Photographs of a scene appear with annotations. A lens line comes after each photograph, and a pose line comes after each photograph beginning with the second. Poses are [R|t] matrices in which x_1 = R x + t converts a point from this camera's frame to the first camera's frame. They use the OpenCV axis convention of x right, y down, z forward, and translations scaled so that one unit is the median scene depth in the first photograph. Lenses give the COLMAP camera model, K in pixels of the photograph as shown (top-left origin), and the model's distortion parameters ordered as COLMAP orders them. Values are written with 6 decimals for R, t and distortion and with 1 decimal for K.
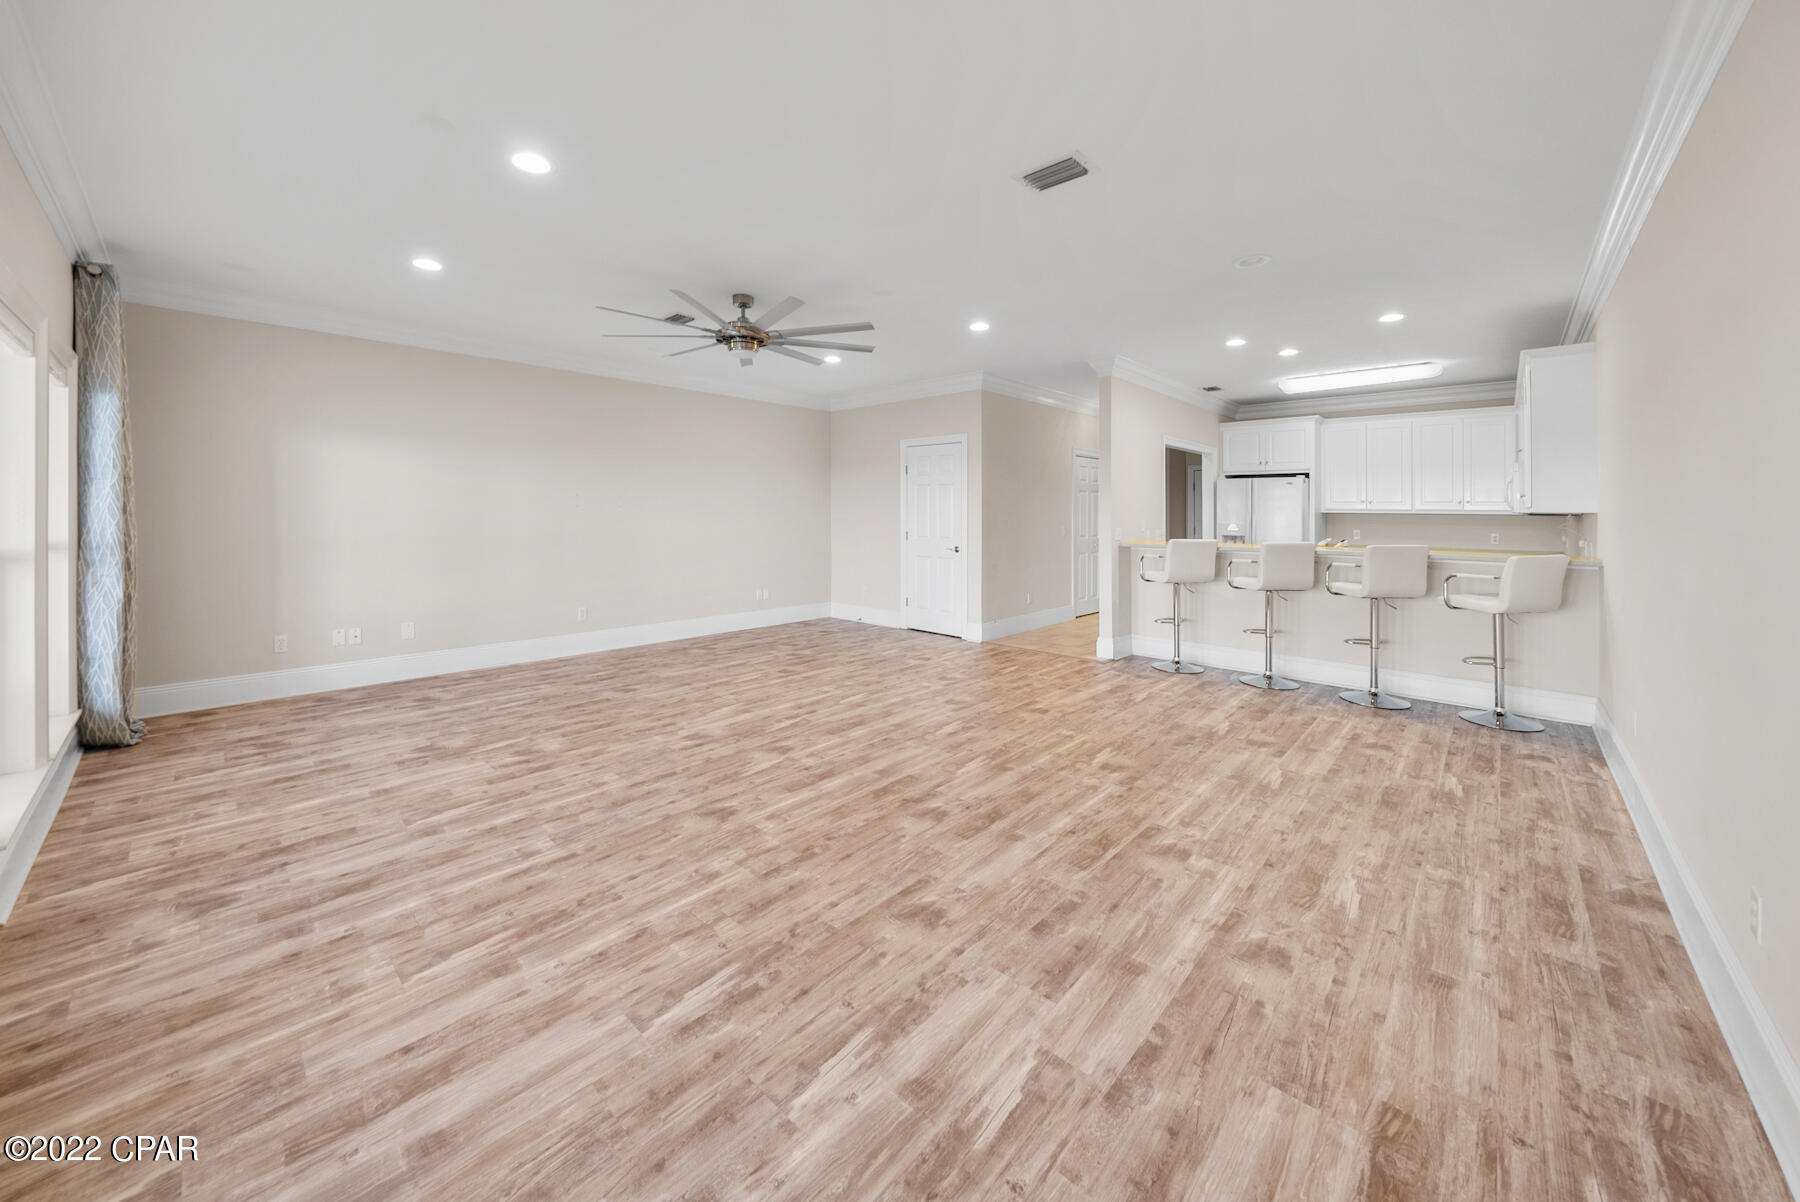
lens RADIAL K [[654.6, 0, 902.7], [0, 654.6, 501.9], [0, 0, 1]] dist [0.001484, 0.000325]
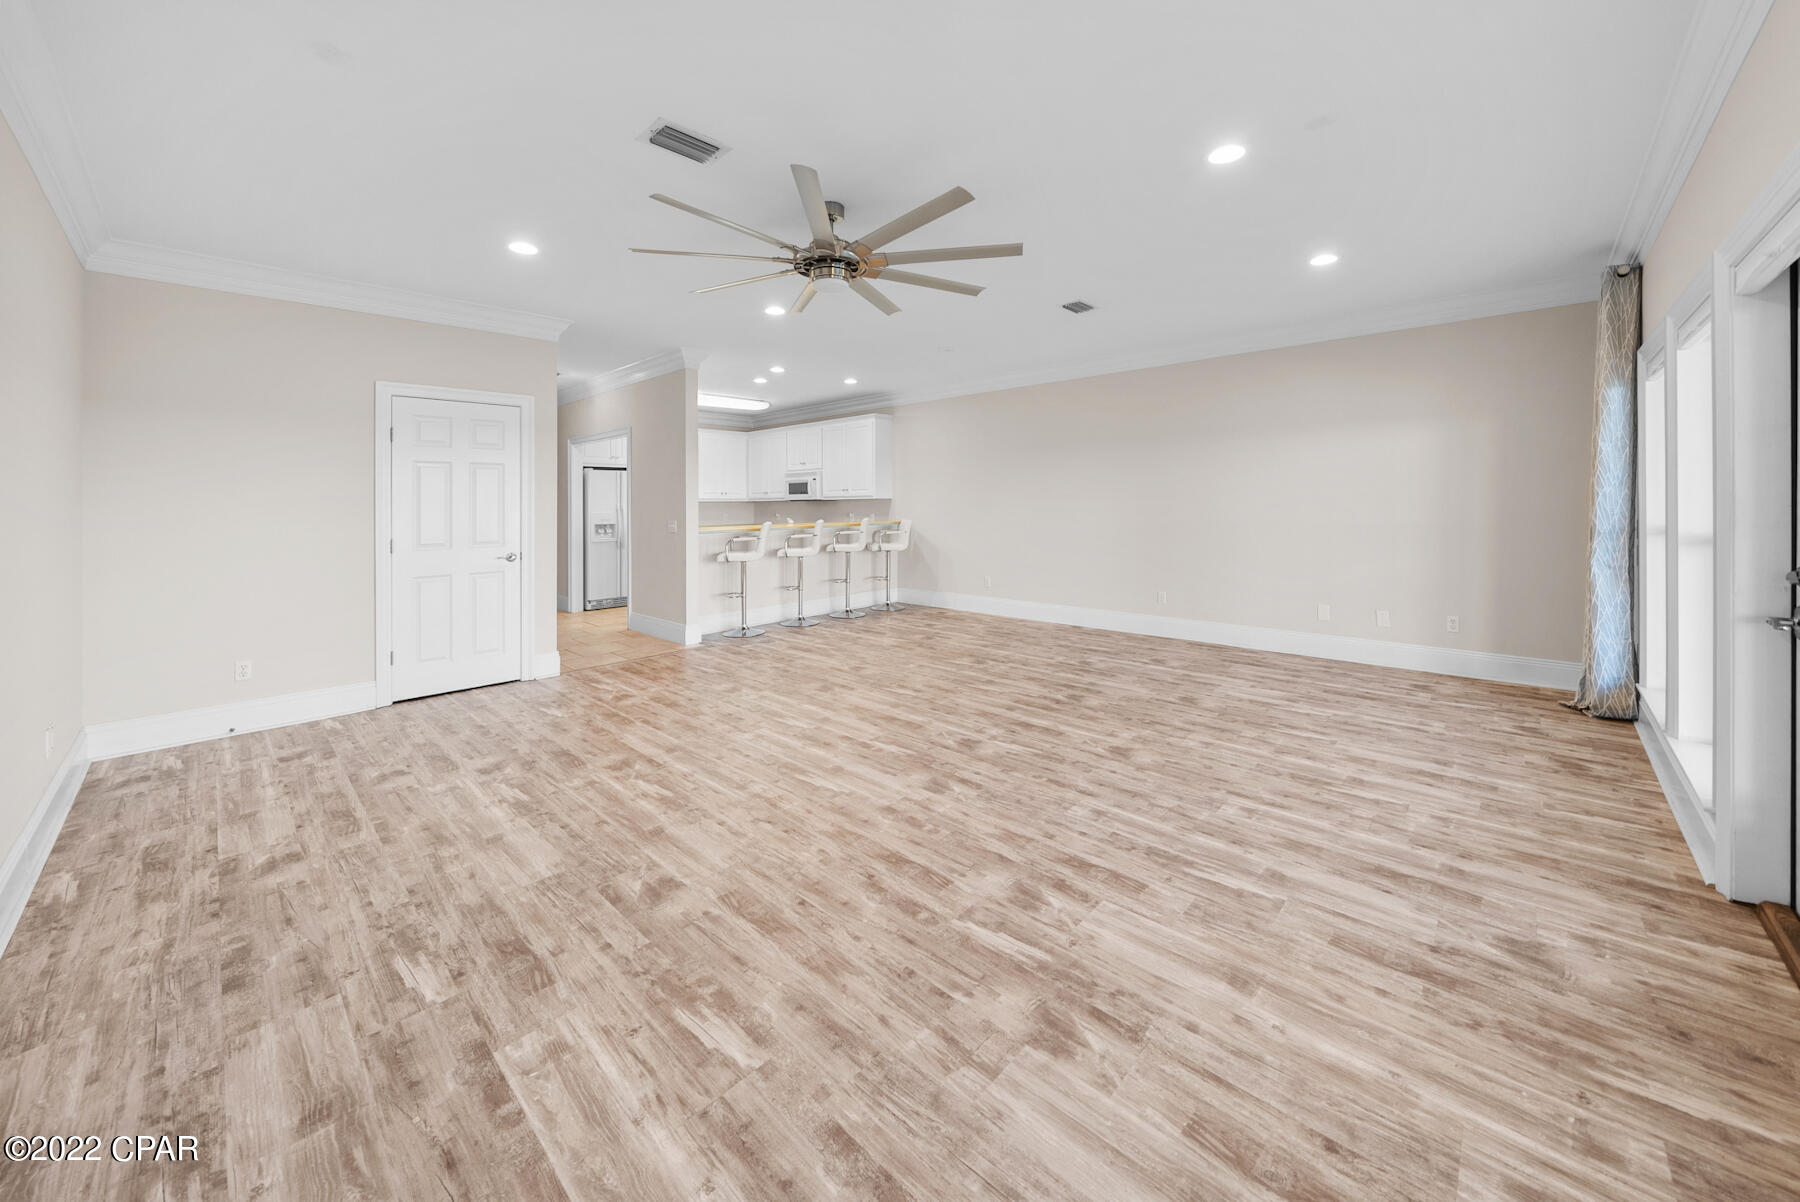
lens RADIAL K [[654.6, 0, 902.7], [0, 654.6, 501.9], [0, 0, 1]] dist [0.001484, 0.000325]
pose [[0.015531, -0.009047, 0.999838, -1.832809], [-0.002411, 0.999956, 0.009085, 0.017056], [-0.999876, -0.002552, 0.015509, 1.720277]]
